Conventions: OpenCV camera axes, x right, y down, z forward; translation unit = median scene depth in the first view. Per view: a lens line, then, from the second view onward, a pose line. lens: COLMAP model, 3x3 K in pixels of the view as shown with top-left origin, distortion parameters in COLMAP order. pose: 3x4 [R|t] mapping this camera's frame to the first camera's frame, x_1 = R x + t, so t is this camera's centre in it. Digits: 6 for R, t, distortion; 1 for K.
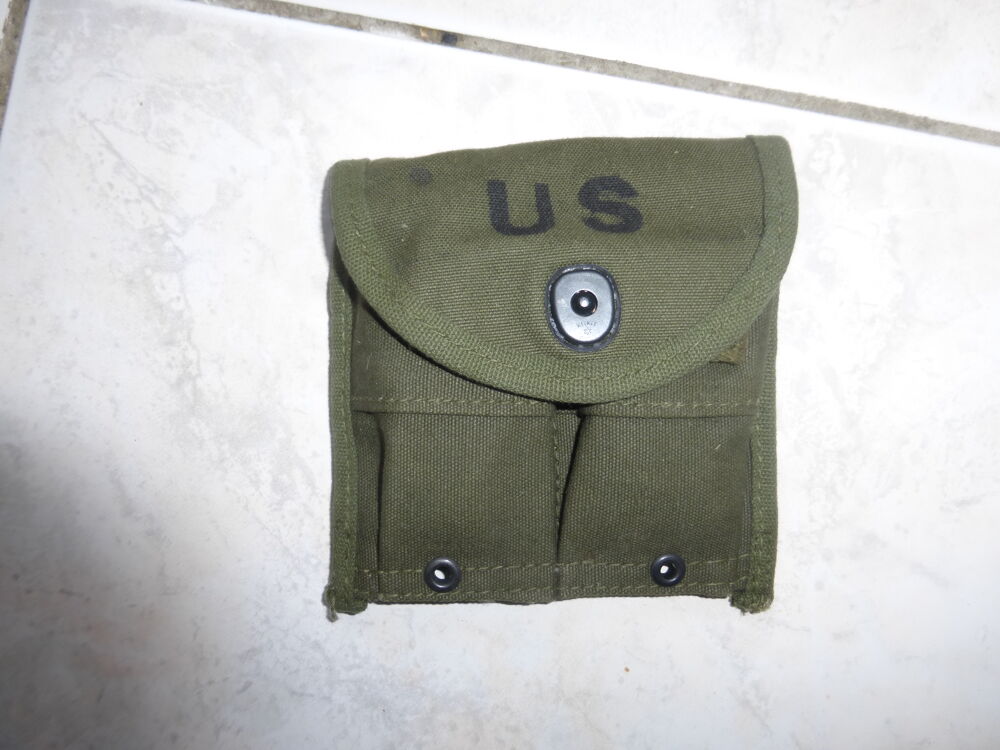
lens RADIAL K [[738.1, 0, 500.0], [0, 738.1, 375.0], [0, 0, 1]] dist [-0.016959, -0.003889]
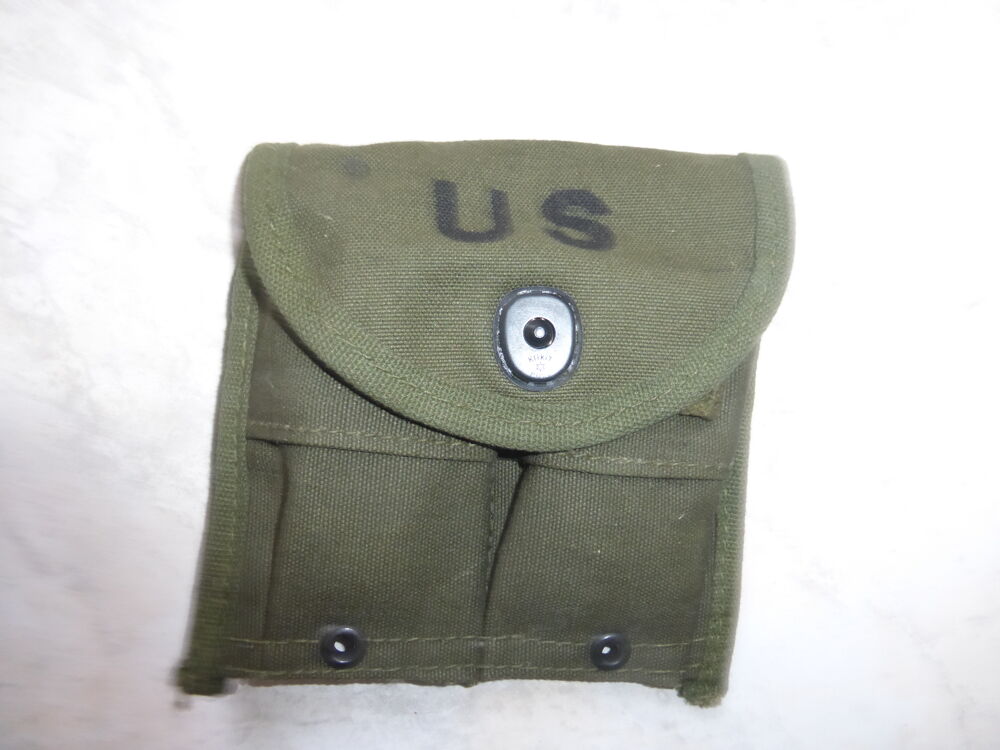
lens RADIAL K [[615.4, 0, 463.4], [0, 615.4, 401.8], [0, 0, 1]] dist [0.137620, -0.001327]
pose [[0.995624, 0.076261, 0.054003, -0.004226], [-0.075811, 0.997069, -0.010327, -0.004948], [-0.054633, 0.006188, 0.998487, 0.285600]]
